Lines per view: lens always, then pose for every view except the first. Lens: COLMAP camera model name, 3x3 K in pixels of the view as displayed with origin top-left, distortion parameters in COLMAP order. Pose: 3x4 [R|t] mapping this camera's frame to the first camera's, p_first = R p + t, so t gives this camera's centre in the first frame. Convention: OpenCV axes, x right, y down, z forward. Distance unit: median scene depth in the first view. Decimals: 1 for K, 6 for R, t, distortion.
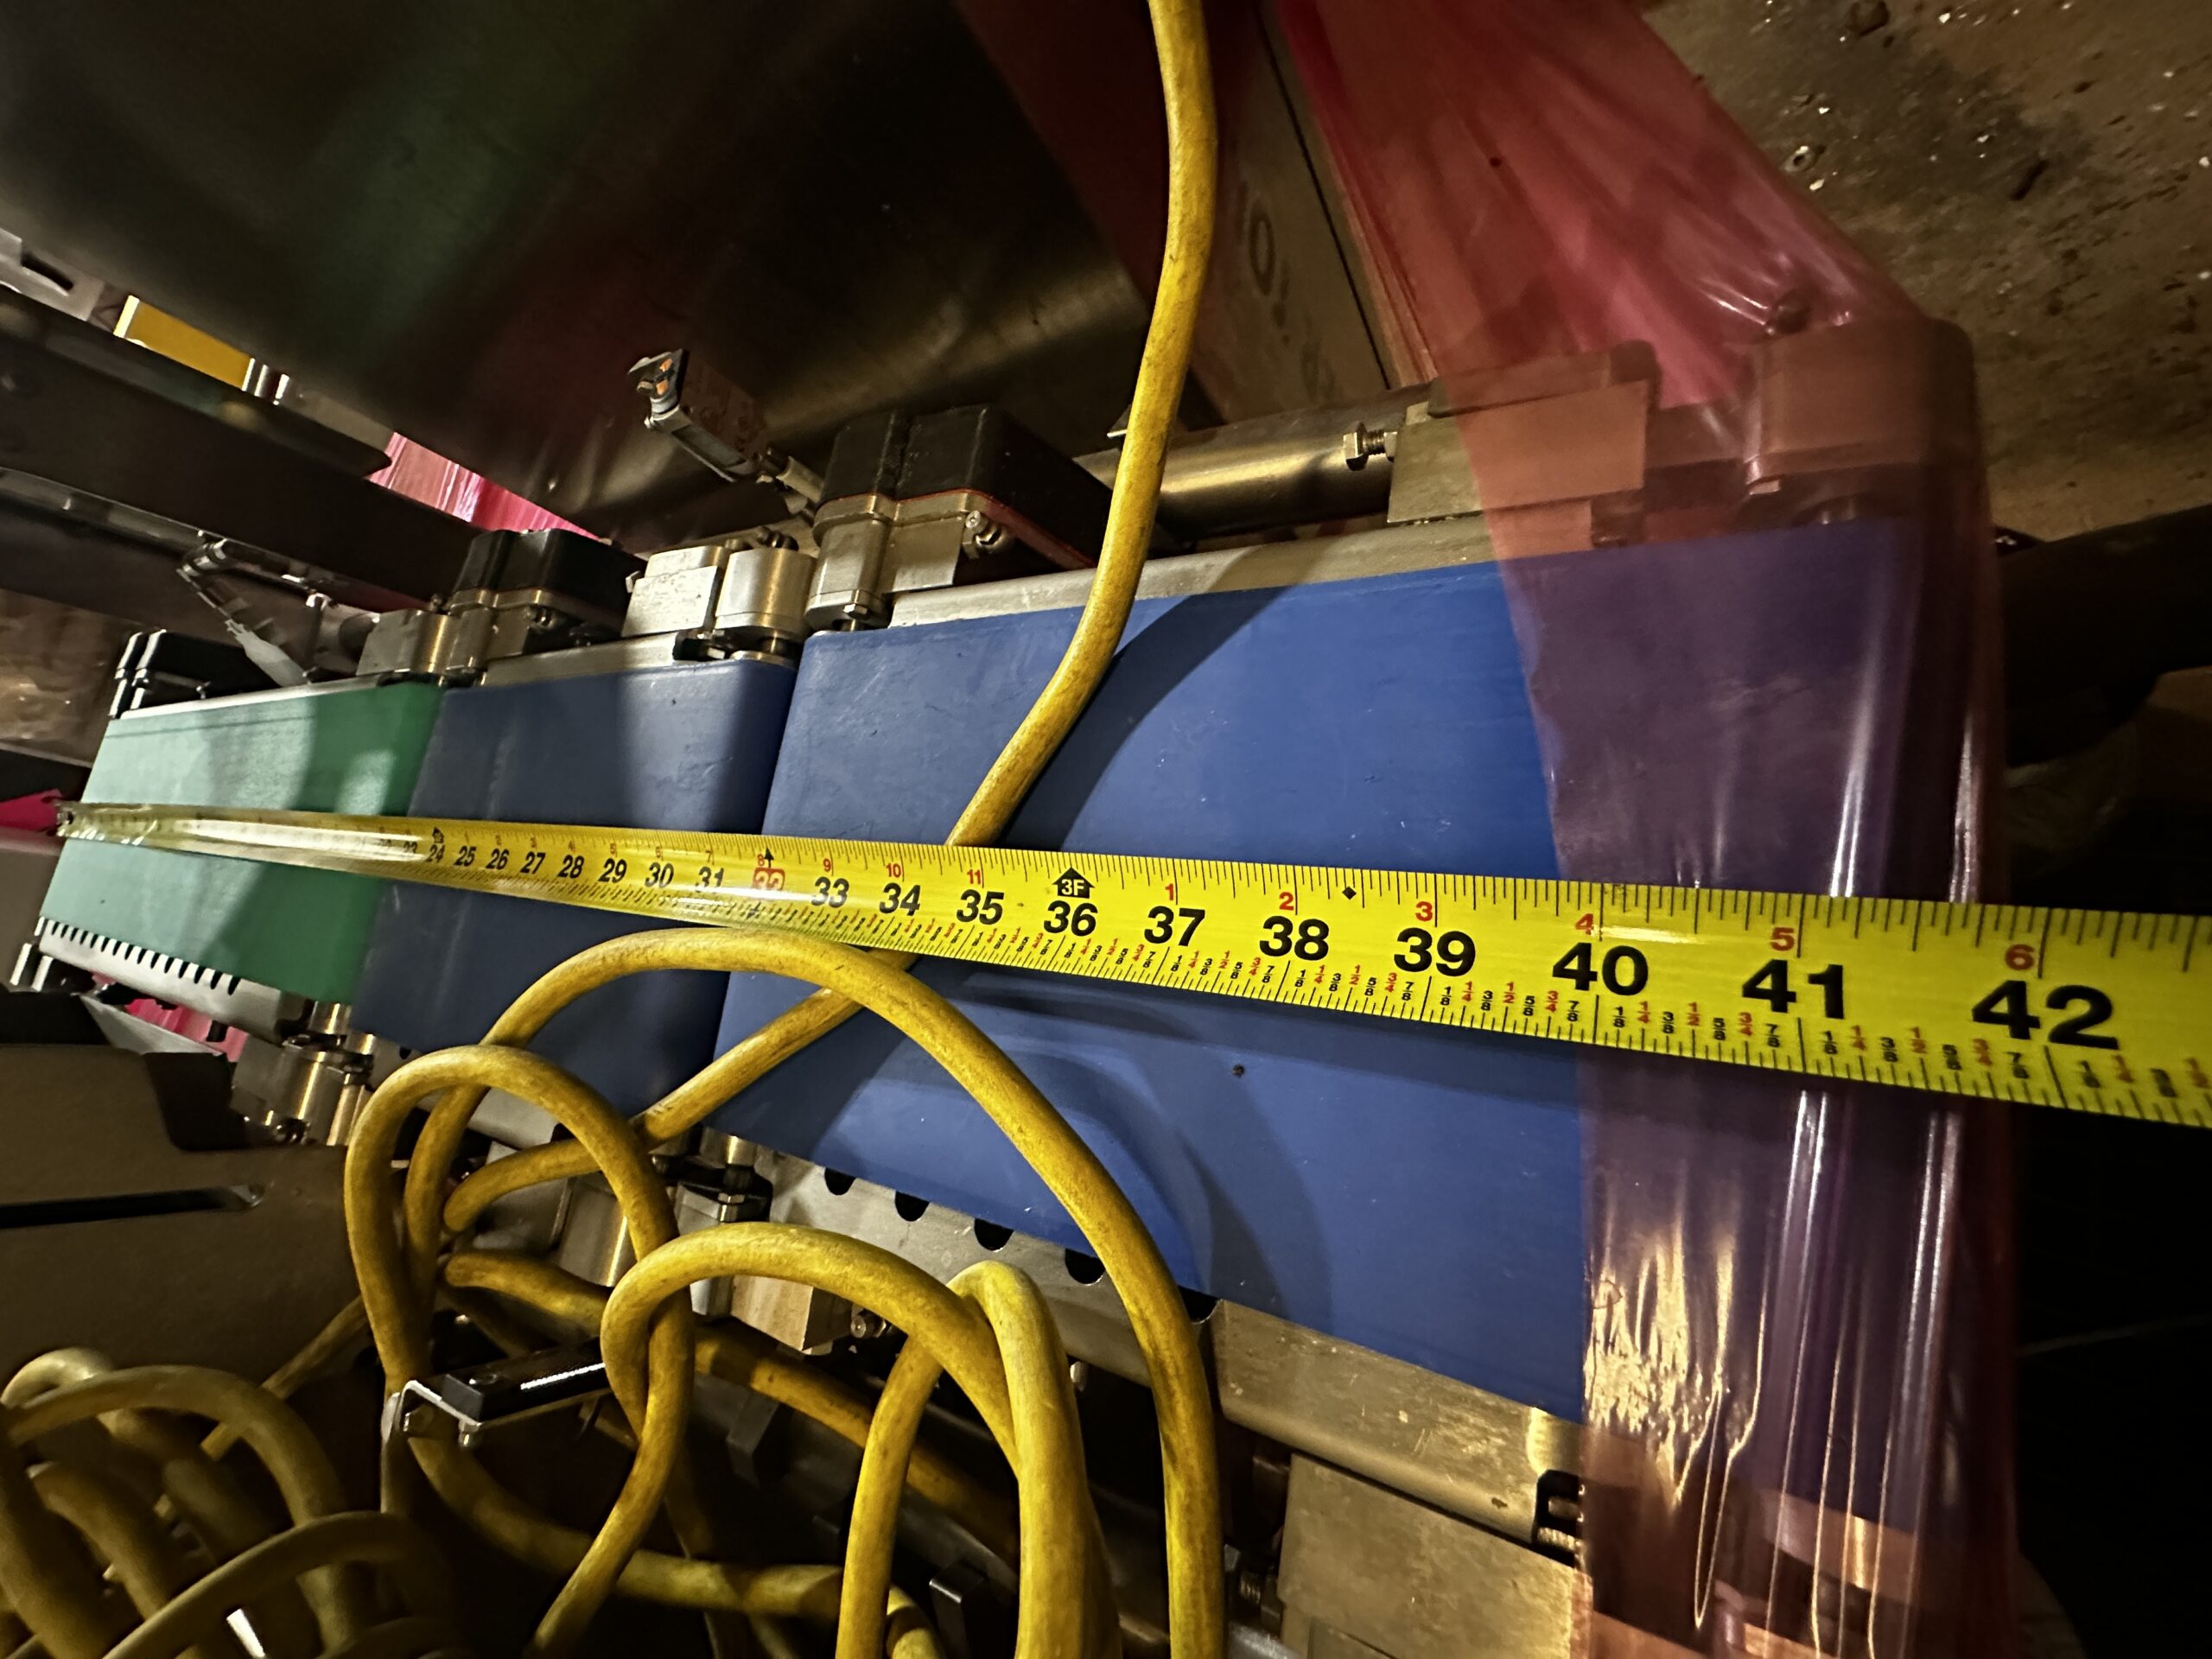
lens RADIAL K [[890.1, 0, 1112.9], [0, 890.1, 838.8], [0, 0, 1]] dist [-0.004274, 0.001076]
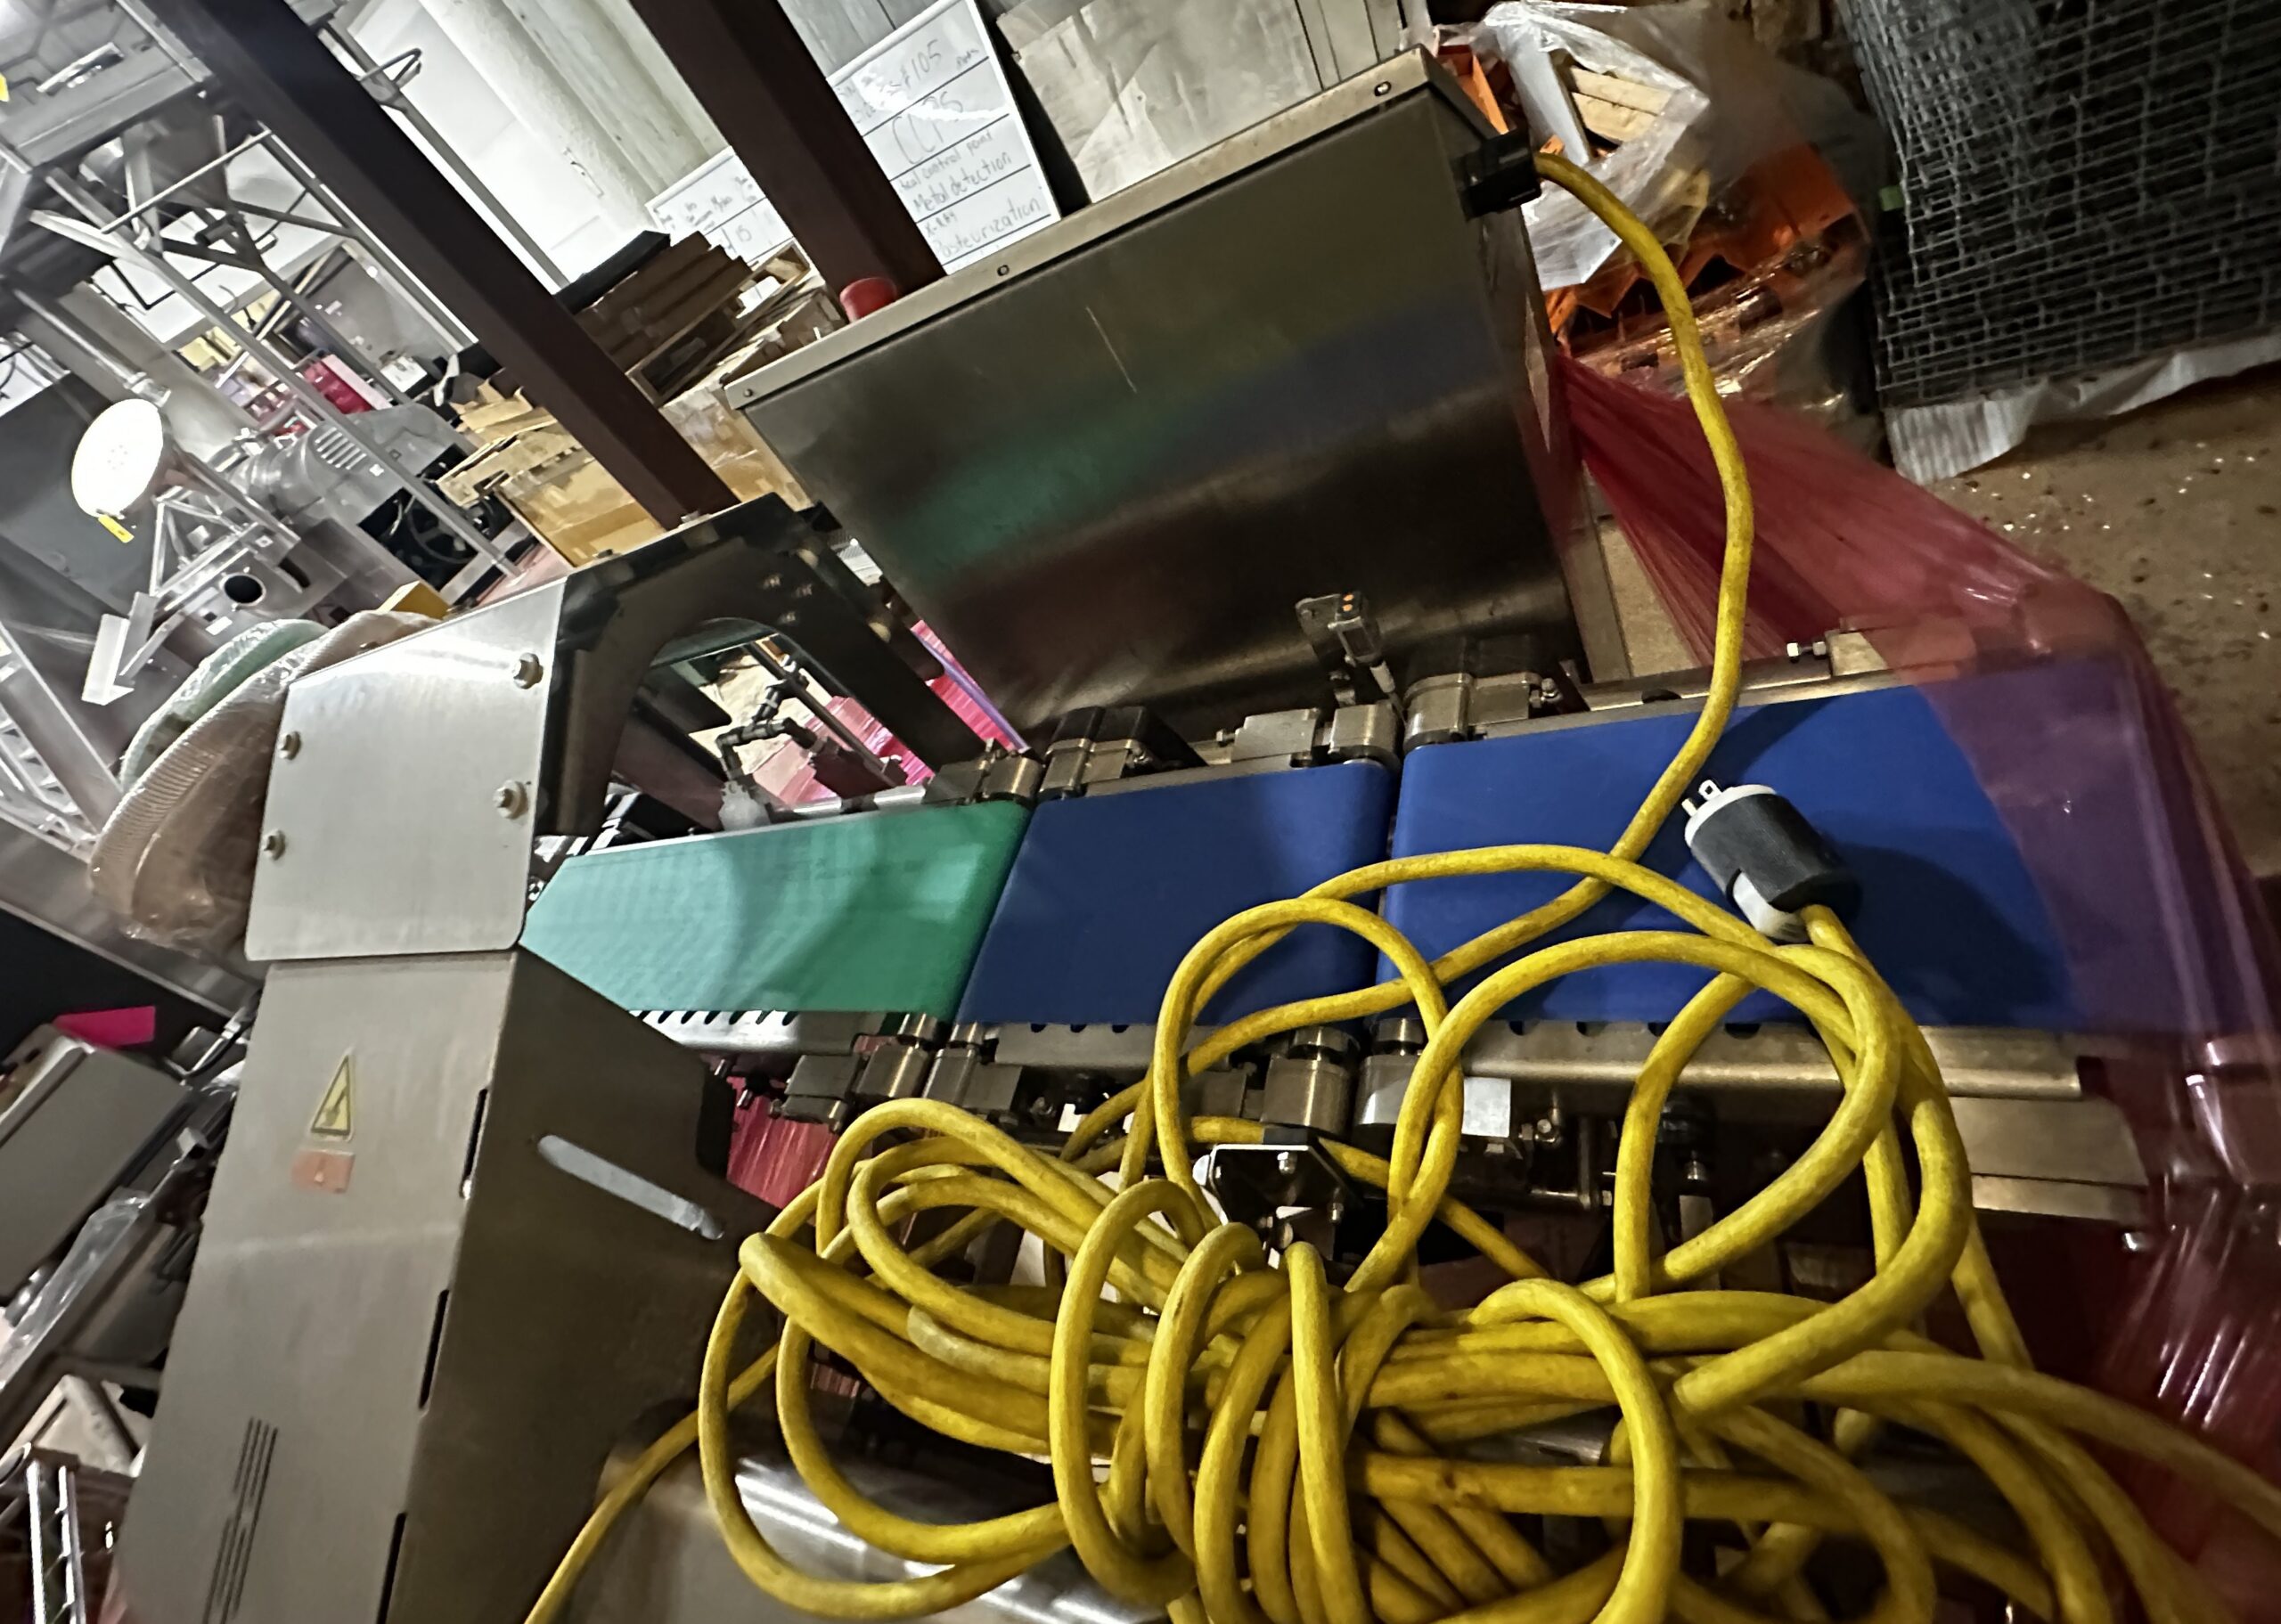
lens RADIAL K [[1014.0, 0, 1150.7], [0, 1014.0, 762.6], [0, 0, 1]] dist [-0.002167, 0.000579]
pose [[0.993935, 0.095558, -0.054428, -0.843673], [-0.109849, 0.886045, -0.450397, 0.789681], [0.005187, 0.453644, 0.891168, -0.725264]]
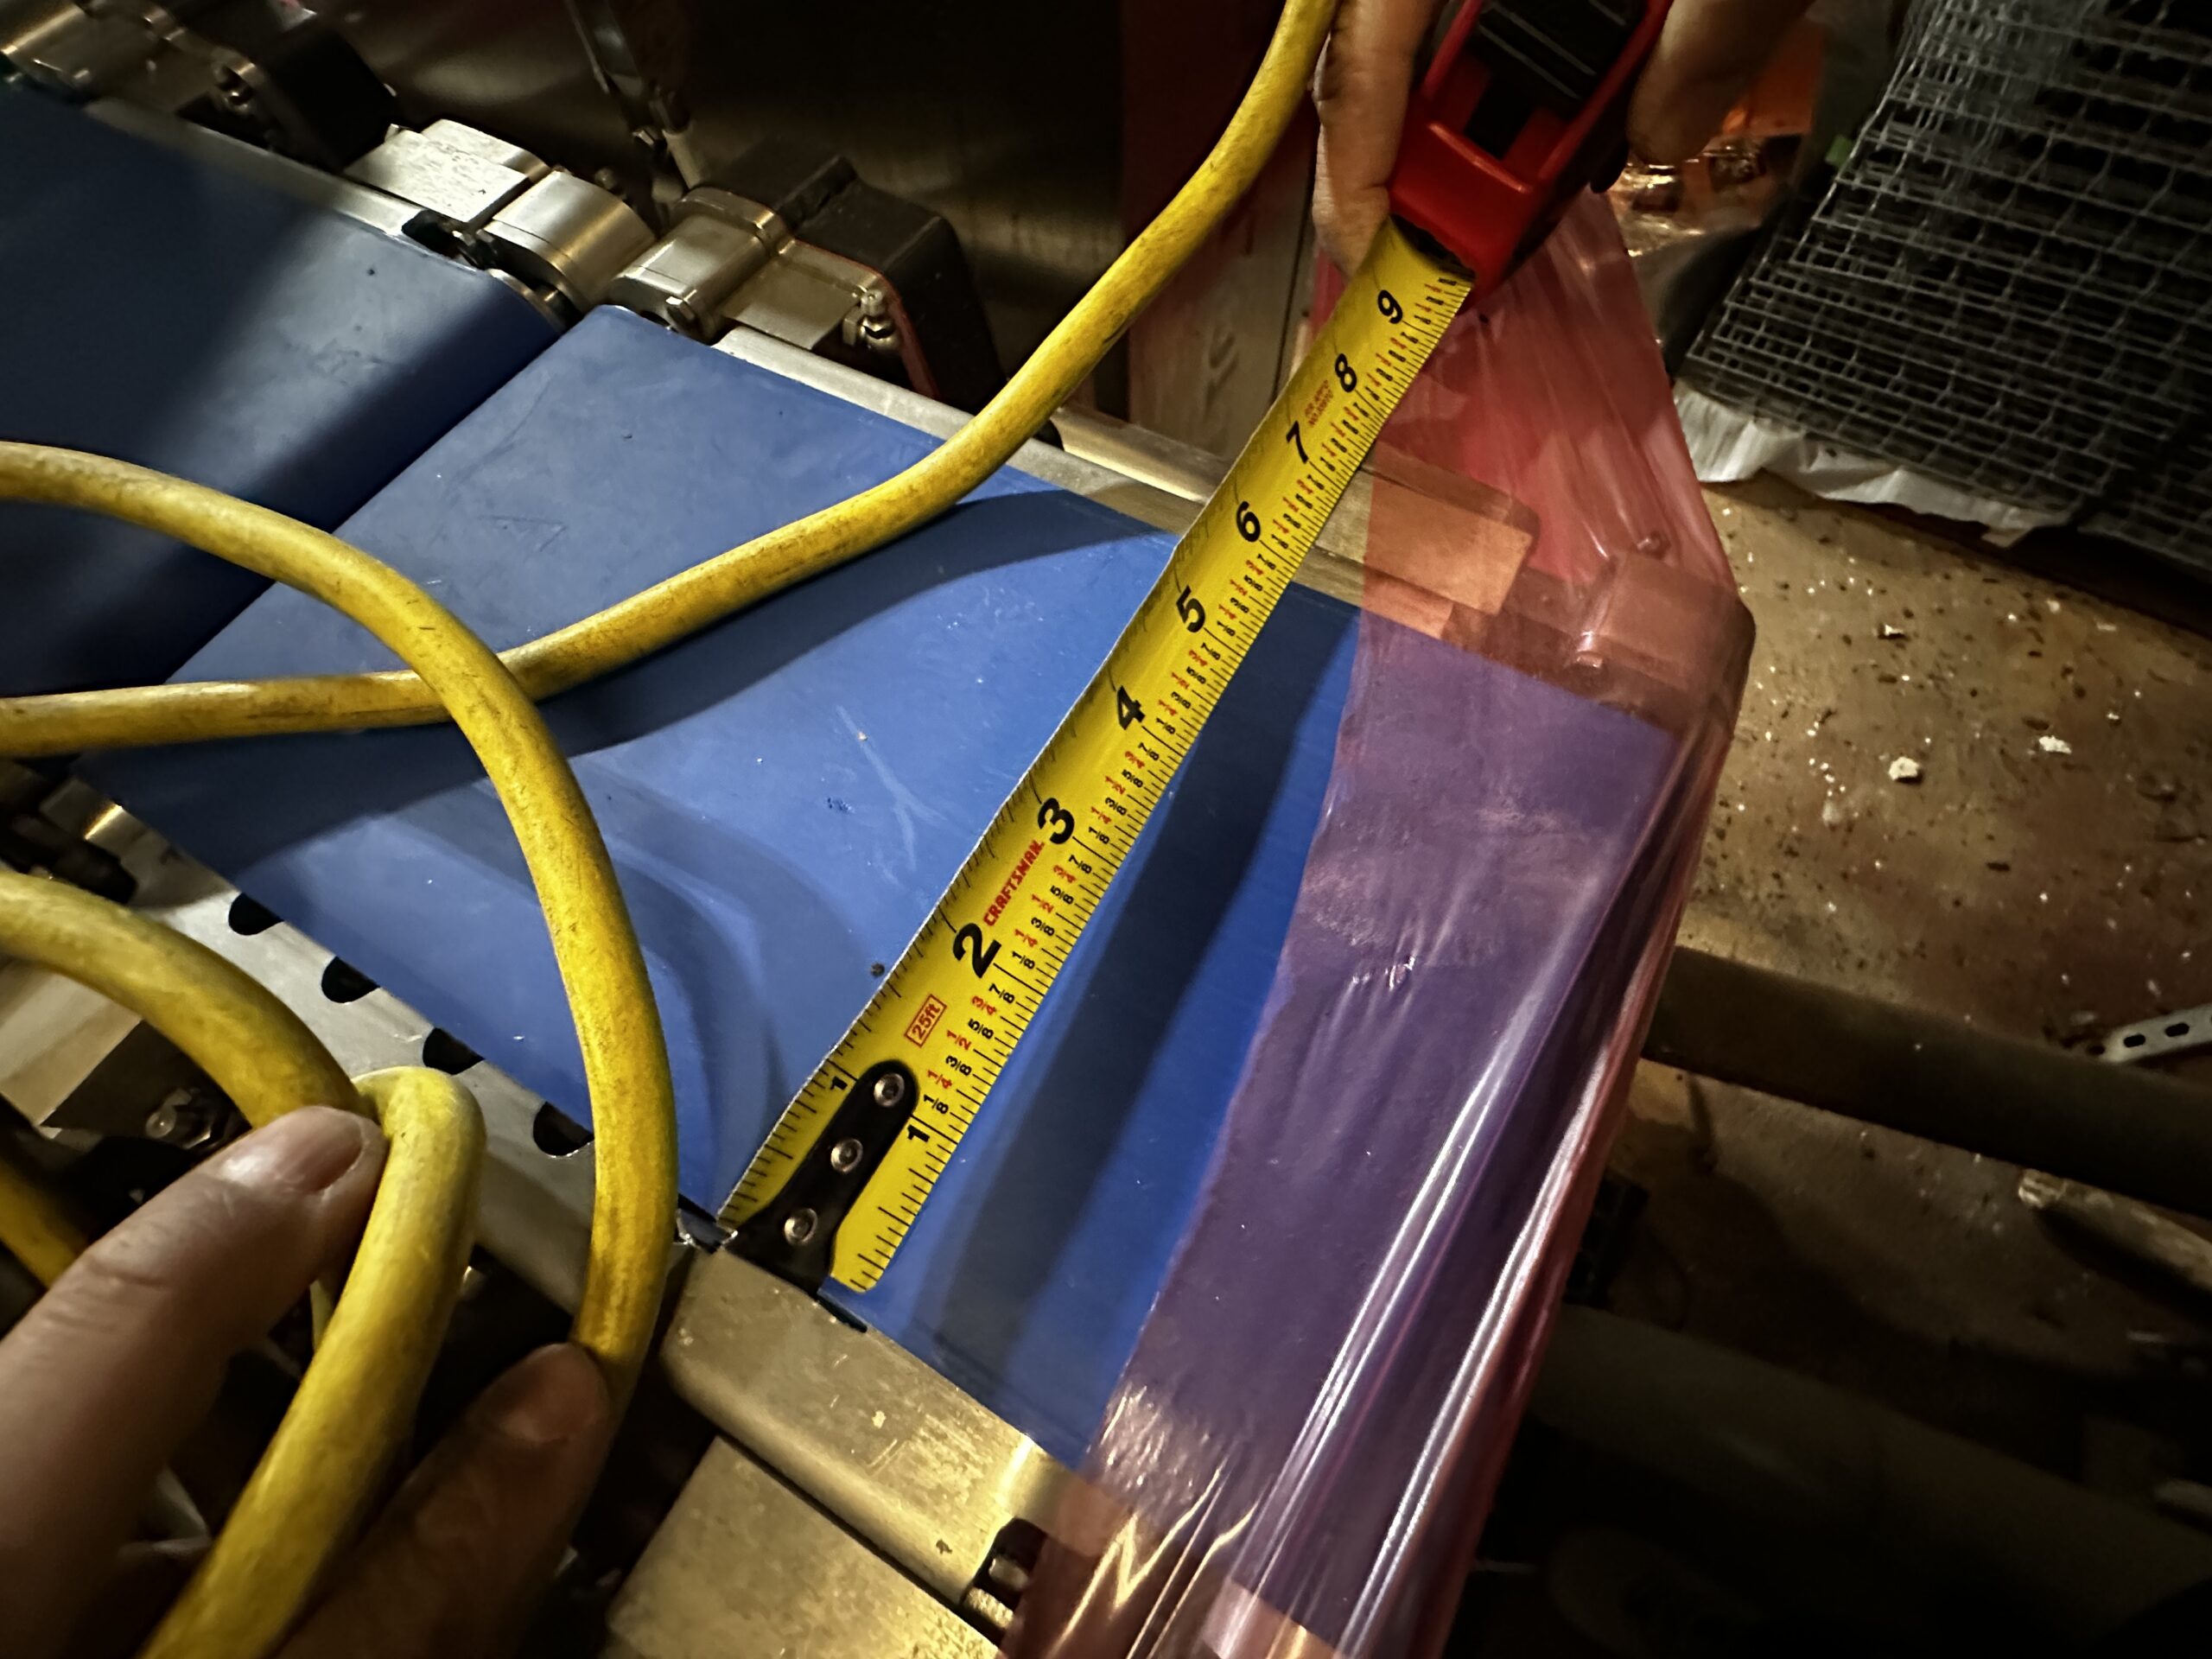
lens RADIAL K [[890.1, 0, 1109.1], [0, 890.1, 836.5], [0, 0, 1]] dist [-0.004274, 0.001076]
pose [[0.834434, 0.457415, 0.307396, 0.008089], [-0.434767, 0.889137, -0.142877, 0.131714], [-0.338671, -0.014424, 0.940794, 0.115691]]
